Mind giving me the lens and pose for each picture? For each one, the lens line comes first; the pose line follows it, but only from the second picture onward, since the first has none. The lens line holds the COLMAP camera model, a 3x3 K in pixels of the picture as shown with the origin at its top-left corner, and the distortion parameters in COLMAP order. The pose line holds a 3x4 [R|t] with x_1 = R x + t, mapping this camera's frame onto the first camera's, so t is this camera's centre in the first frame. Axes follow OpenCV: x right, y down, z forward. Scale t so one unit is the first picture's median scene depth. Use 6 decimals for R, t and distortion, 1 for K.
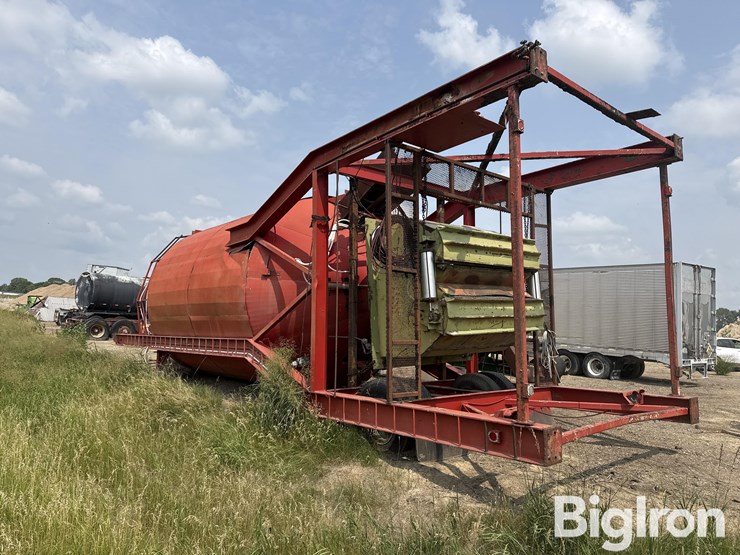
lens RADIAL K [[514.0, 0, 370.0], [0, 514.0, 277.5], [0, 0, 1]] dist [0.006707, -0.002166]
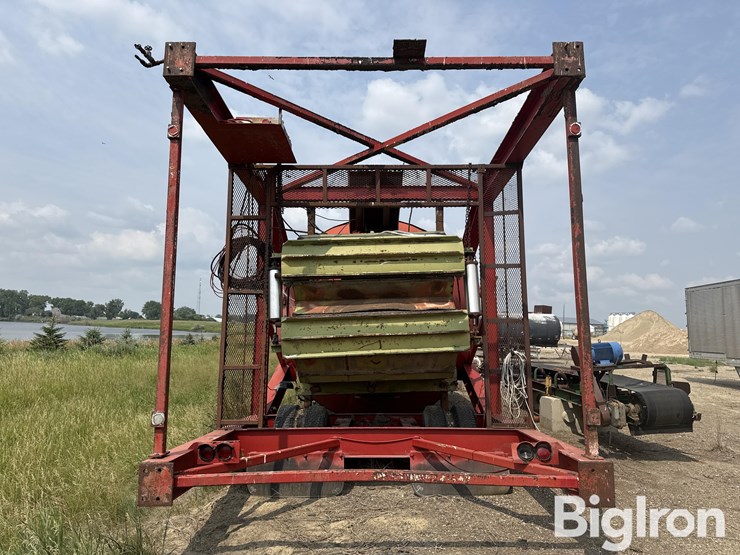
lens RADIAL K [[514.0, 0, 370.0], [0, 514.0, 277.5], [0, 0, 1]] dist [0.006707, -0.002166]
pose [[0.770361, -0.107578, -0.628467, 0.780168], [0.073588, 0.994078, -0.079959, 0.048543], [0.633347, 0.015350, 0.773716, 0.352052]]
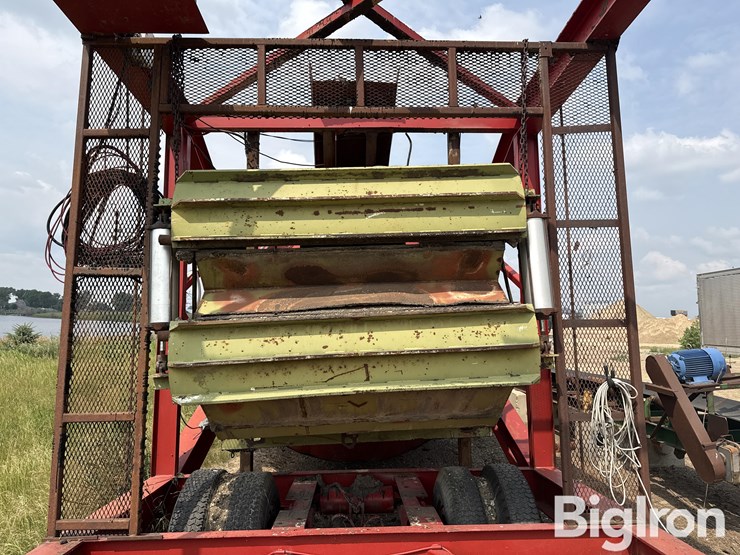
lens RADIAL K [[537.1, 0, 370.0], [0, 537.1, 277.5], [0, 0, 1]] dist [-0.007988, -0.005939]
pose [[0.797556, -0.097762, -0.595271, 0.532039], [0.080211, 0.995205, -0.055975, 0.037500], [0.597889, -0.003104, 0.801573, 0.654469]]
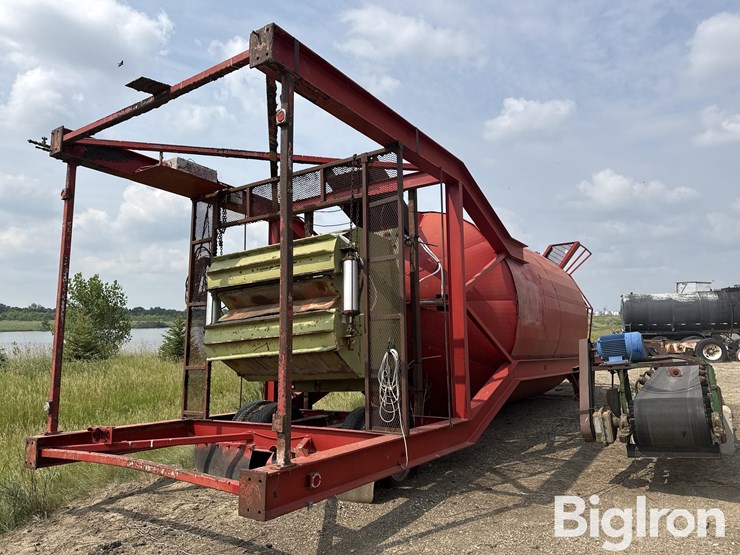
lens RADIAL K [[514.0, 0, 370.0], [0, 514.0, 277.5], [0, 0, 1]] dist [0.006707, -0.002166]
pose [[0.301238, -0.154970, -0.940872, 1.161737], [0.118263, 0.985159, -0.124401, 0.105045], [0.946187, -0.073796, 0.315094, 0.903963]]
